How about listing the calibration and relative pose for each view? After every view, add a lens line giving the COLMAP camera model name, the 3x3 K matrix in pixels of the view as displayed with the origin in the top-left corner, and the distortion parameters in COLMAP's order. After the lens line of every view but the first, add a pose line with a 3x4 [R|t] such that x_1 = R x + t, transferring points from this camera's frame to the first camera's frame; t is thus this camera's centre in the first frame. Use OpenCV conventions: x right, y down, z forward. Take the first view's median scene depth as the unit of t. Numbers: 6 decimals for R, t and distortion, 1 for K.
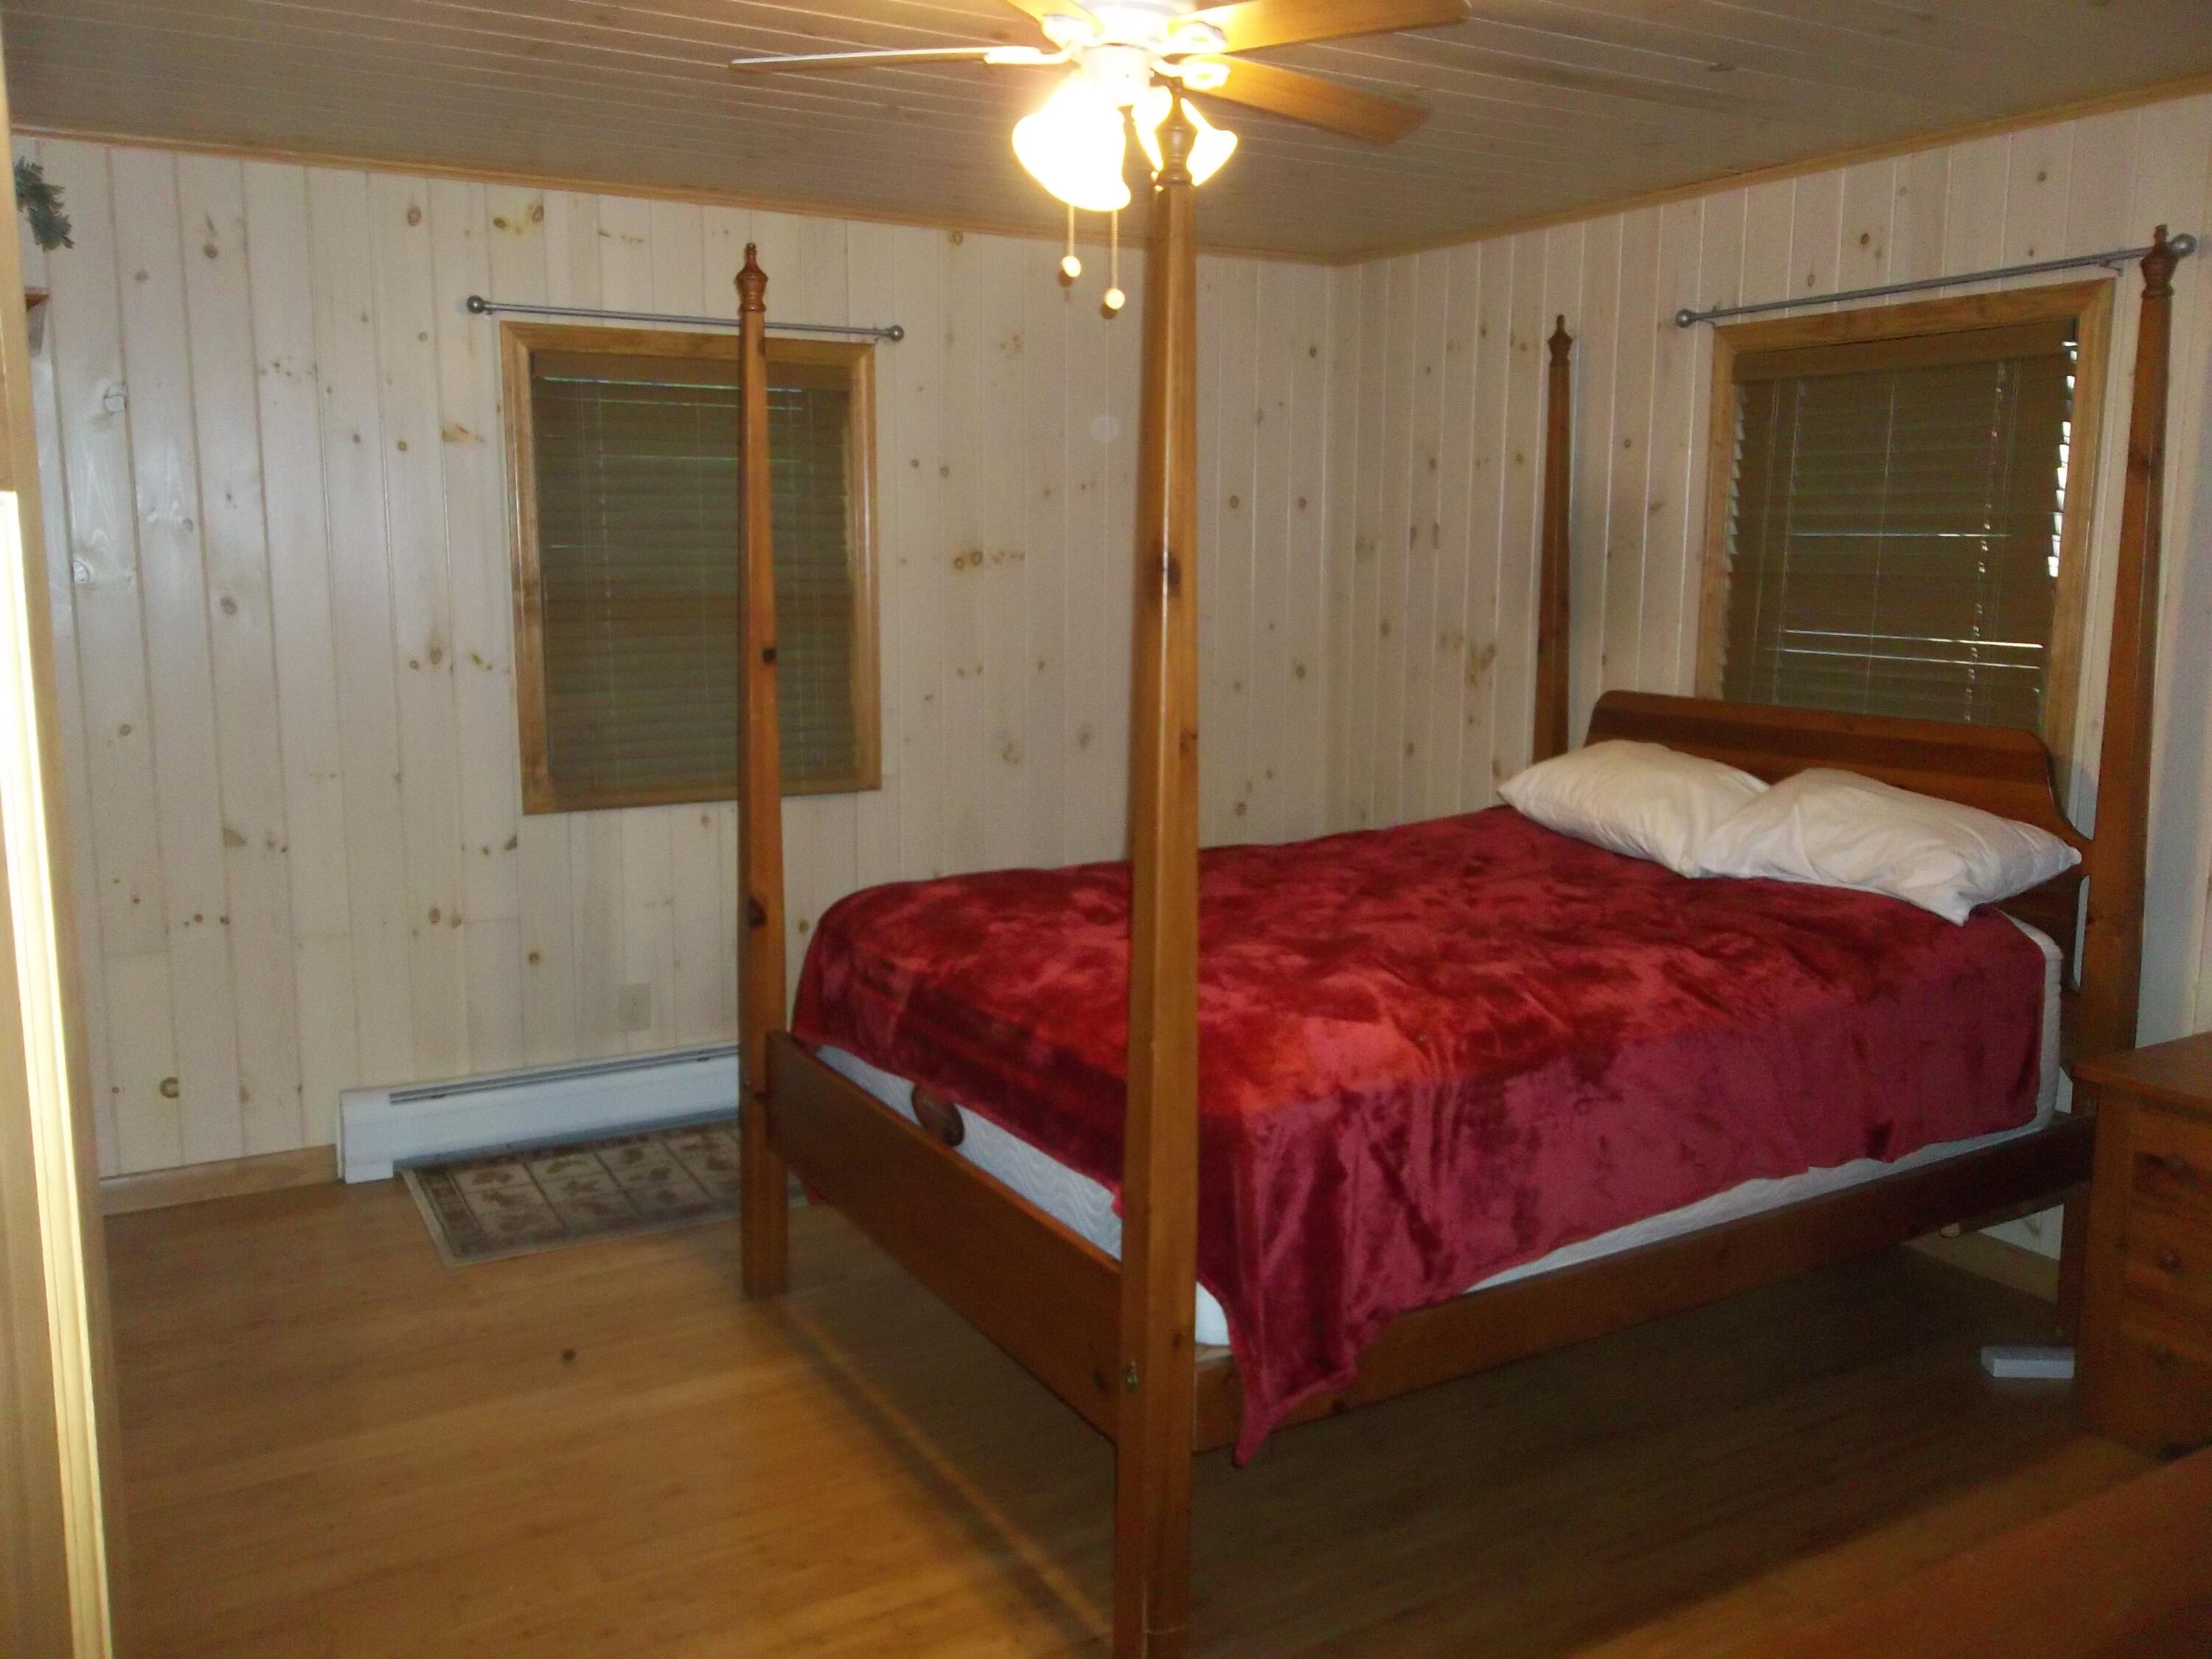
lens RADIAL K [[1806.1, 0, 1106.0], [0, 1806.1, 829.5], [0, 0, 1]] dist [0.007879, 0.002514]
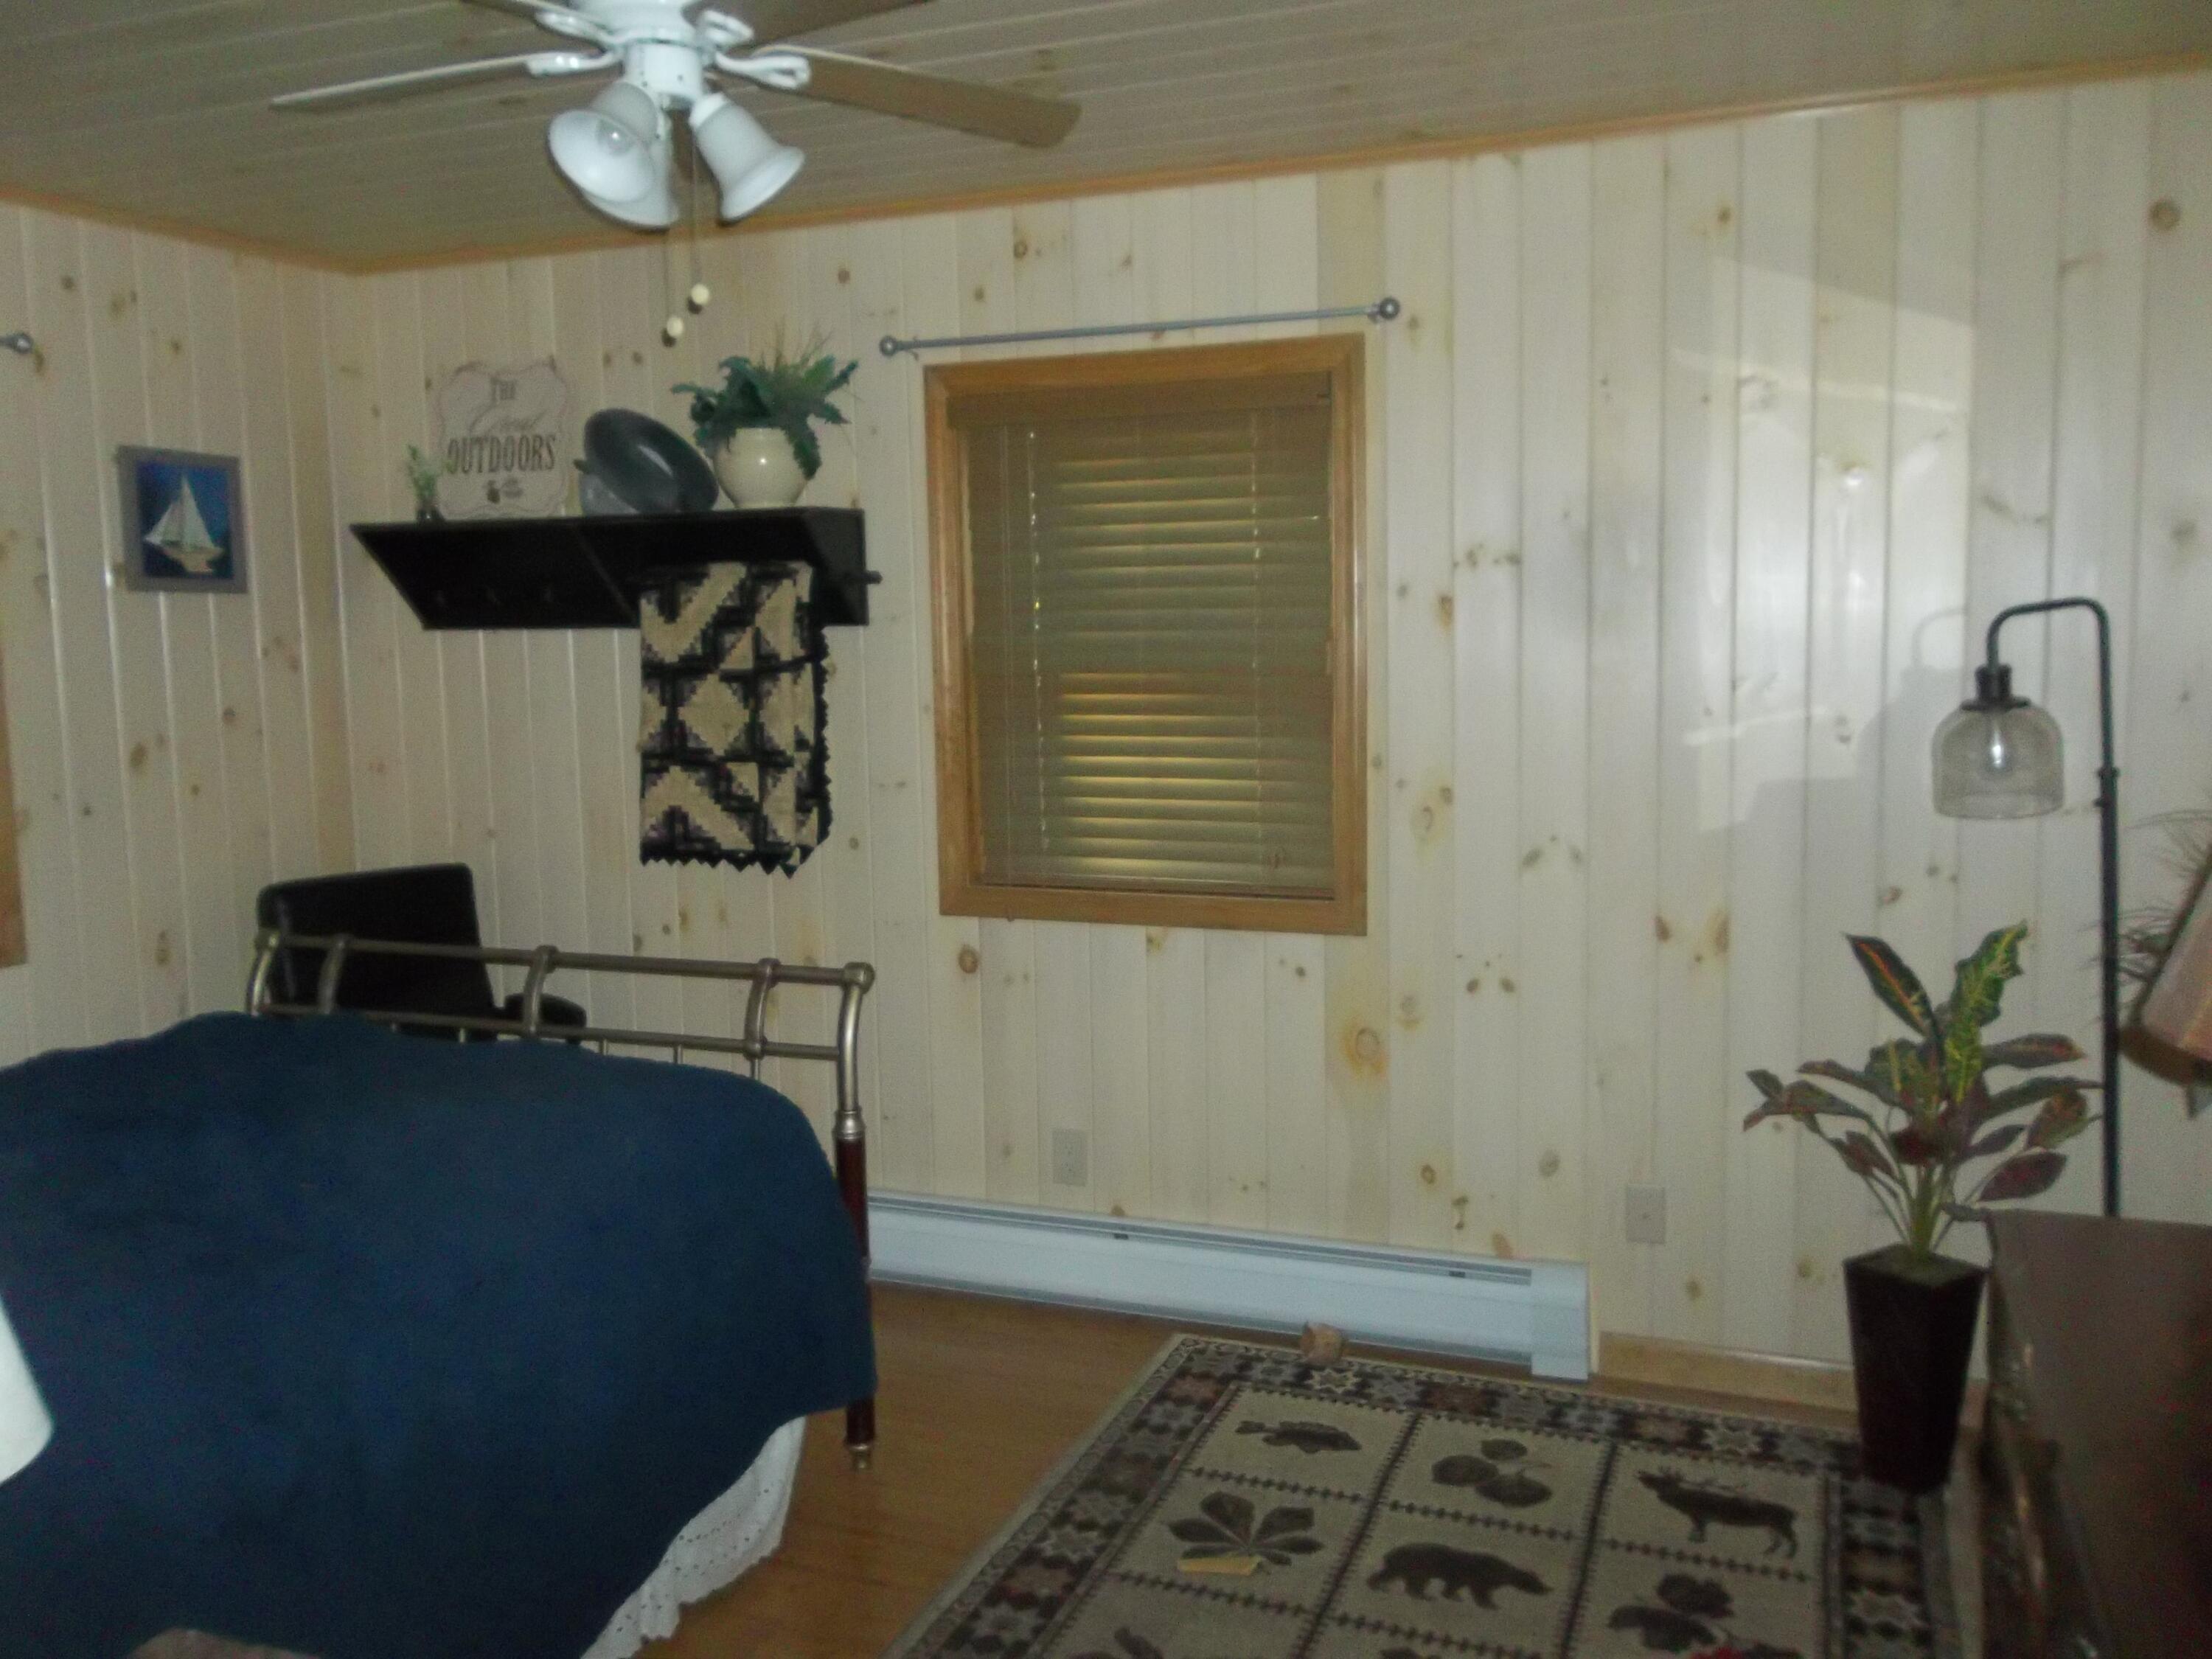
lens RADIAL K [[1806.1, 0, 1106.0], [0, 1806.1, 829.5], [0, 0, 1]] dist [0.007879, 0.002514]
pose [[0.627123, 0.069080, -0.775851, 0.388021], [-0.114001, 0.993474, -0.003691, -0.051571], [0.770532, 0.090763, 0.630906, 0.473640]]
